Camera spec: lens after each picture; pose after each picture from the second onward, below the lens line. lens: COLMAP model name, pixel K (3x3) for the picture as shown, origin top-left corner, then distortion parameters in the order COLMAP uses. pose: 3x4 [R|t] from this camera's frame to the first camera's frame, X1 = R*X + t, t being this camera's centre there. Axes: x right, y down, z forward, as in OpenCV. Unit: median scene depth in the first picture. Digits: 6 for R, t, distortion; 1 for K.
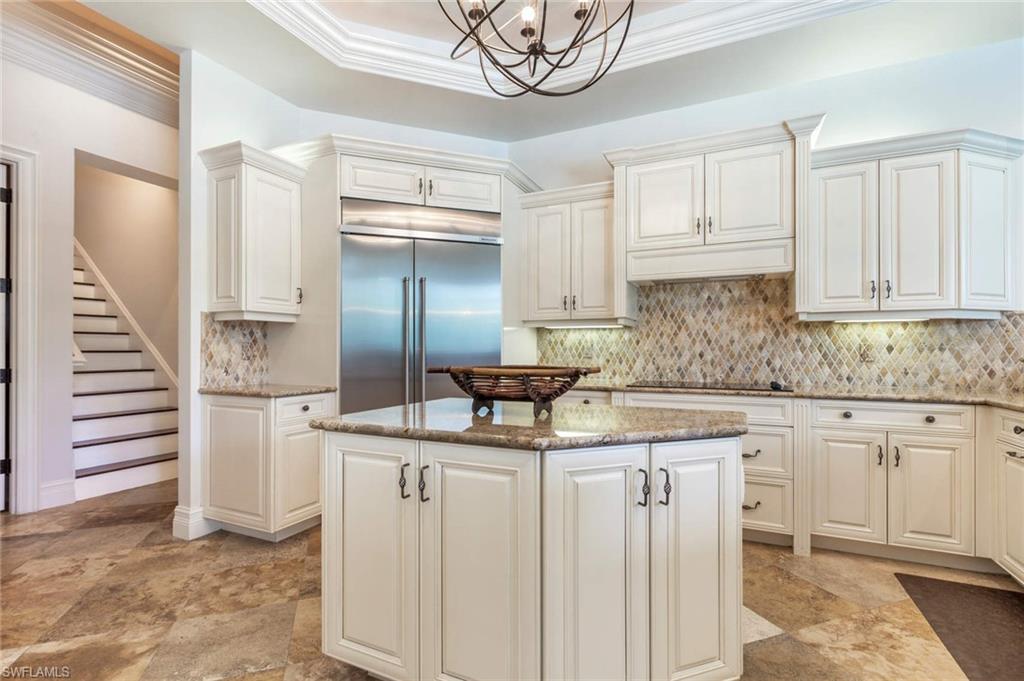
lens RADIAL K [[448.6, 0, 544.1], [0, 448.6, 351.0], [0, 0, 1]] dist [-0.002291, -0.000221]
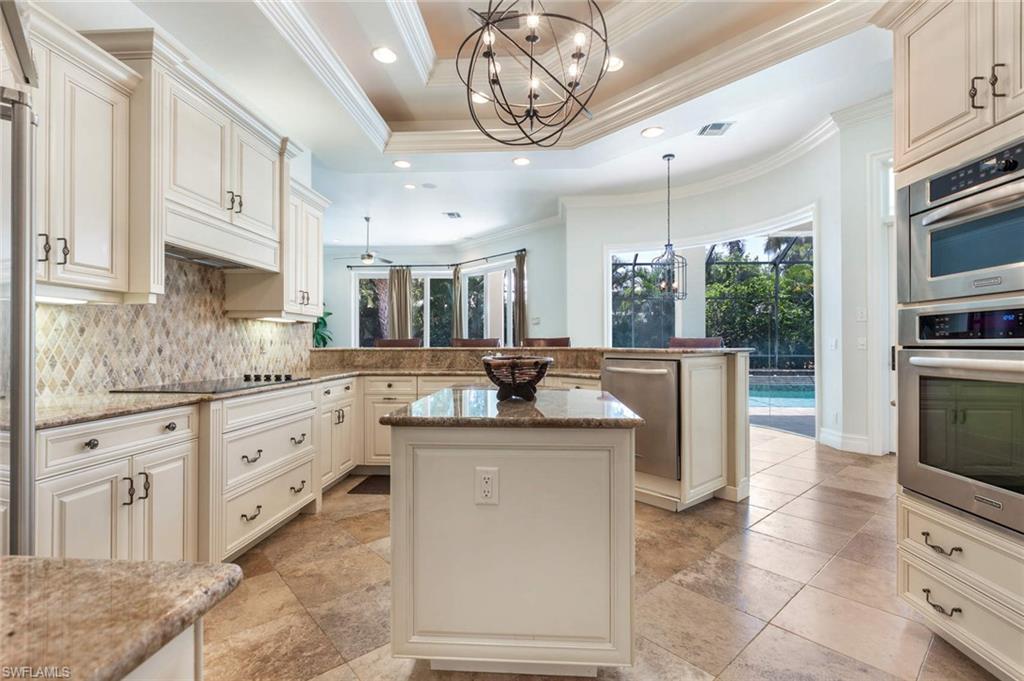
lens RADIAL K [[477.4, 0, 502.7], [0, 477.4, 344.7], [0, 0, 1]] dist [0.000373, 0.000784]
pose [[-0.307891, -0.004277, 0.951412, -0.629915], [-0.005570, 0.999981, 0.002693, -0.006269], [-0.951405, -0.004470, -0.307909, 0.708689]]
